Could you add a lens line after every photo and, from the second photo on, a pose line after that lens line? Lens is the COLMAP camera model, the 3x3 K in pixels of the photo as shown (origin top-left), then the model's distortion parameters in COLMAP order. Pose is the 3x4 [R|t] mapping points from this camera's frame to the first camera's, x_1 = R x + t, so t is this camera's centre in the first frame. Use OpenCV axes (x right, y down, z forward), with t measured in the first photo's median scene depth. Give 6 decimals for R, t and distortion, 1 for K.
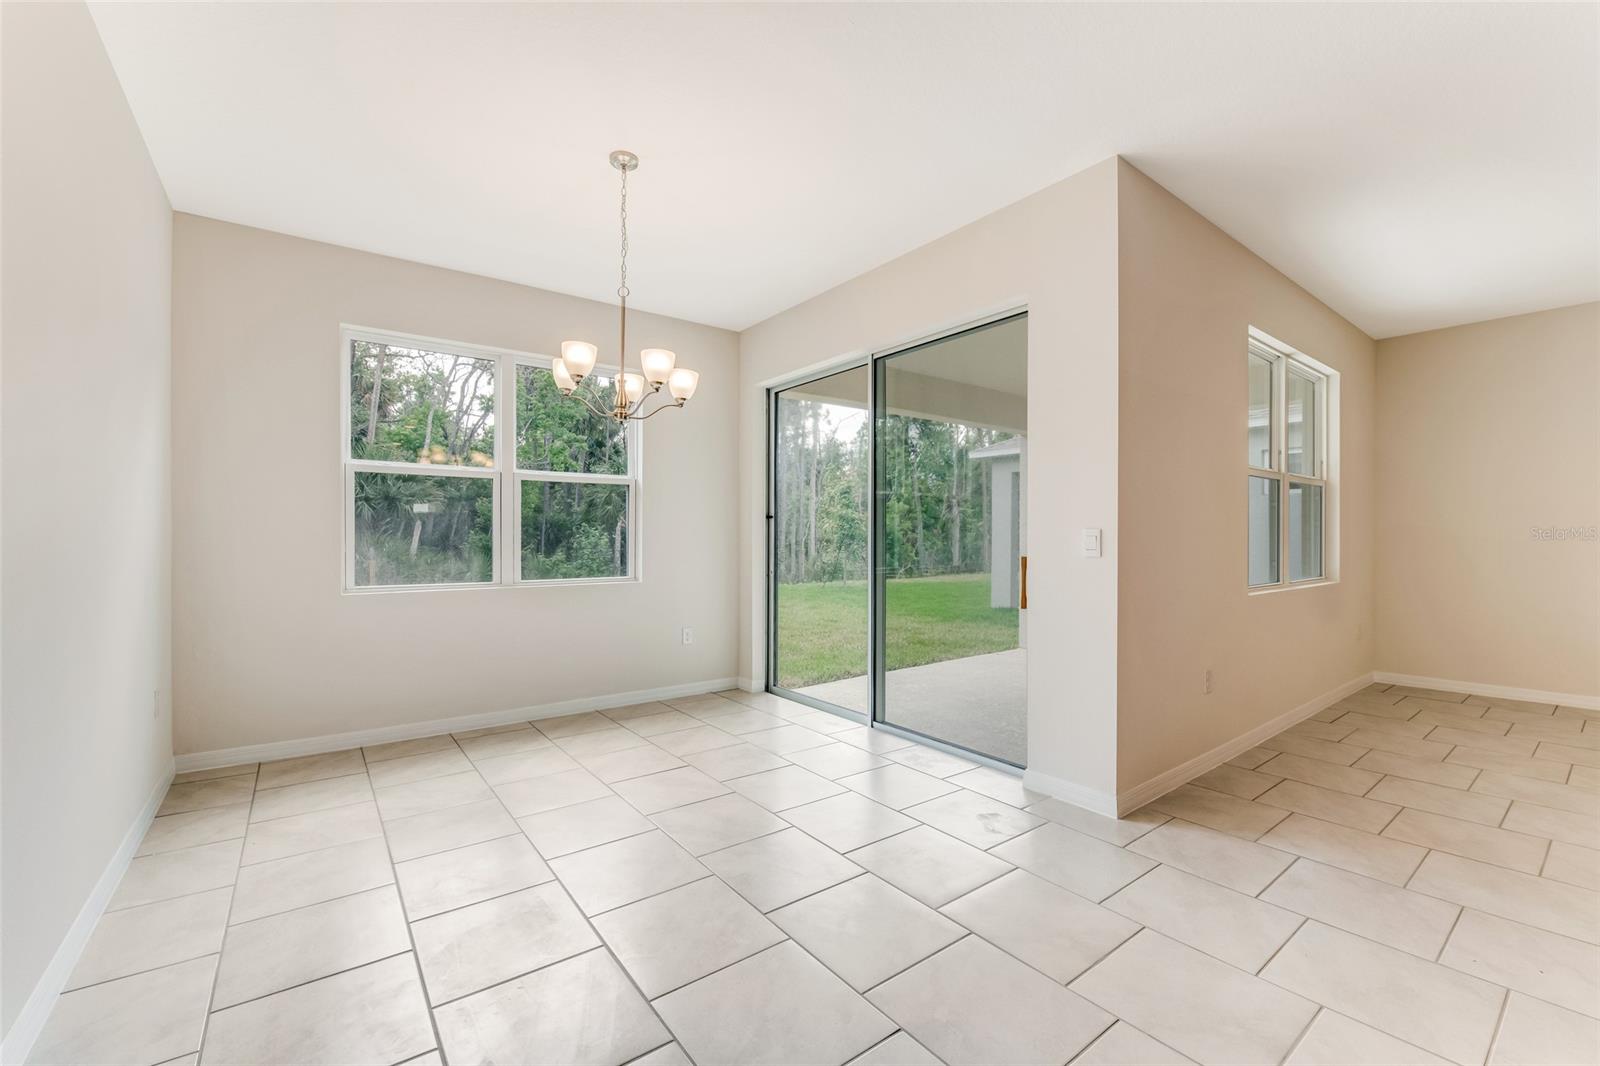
lens RADIAL K [[657.8, 0, 790.6], [0, 657.8, 540.5], [0, 0, 1]] dist [-0.010658, -0.000007]
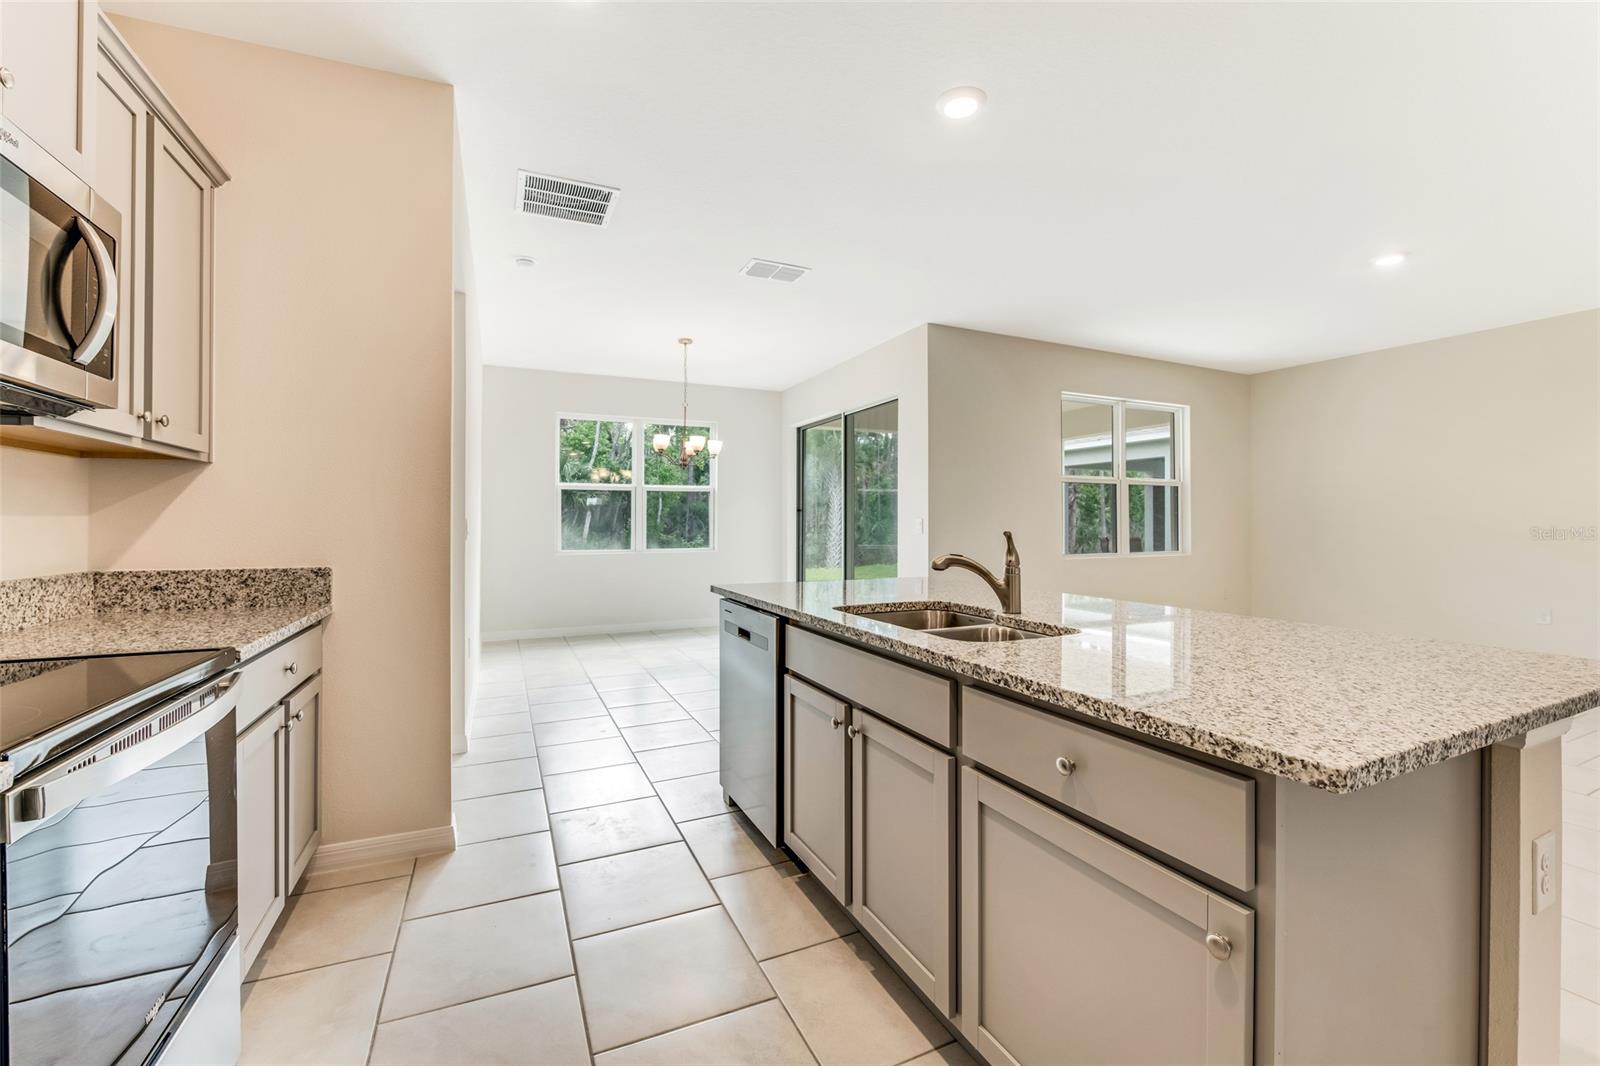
lens RADIAL K [[661.3, 0, 805.8], [0, 661.3, 516.8], [0, 0, 1]] dist [0.000368, -0.007779]
pose [[0.980513, -0.005482, -0.196376, 0.314144], [0.002712, 0.999893, -0.014374, 0.002011], [0.196434, 0.013562, 0.980423, -0.574961]]
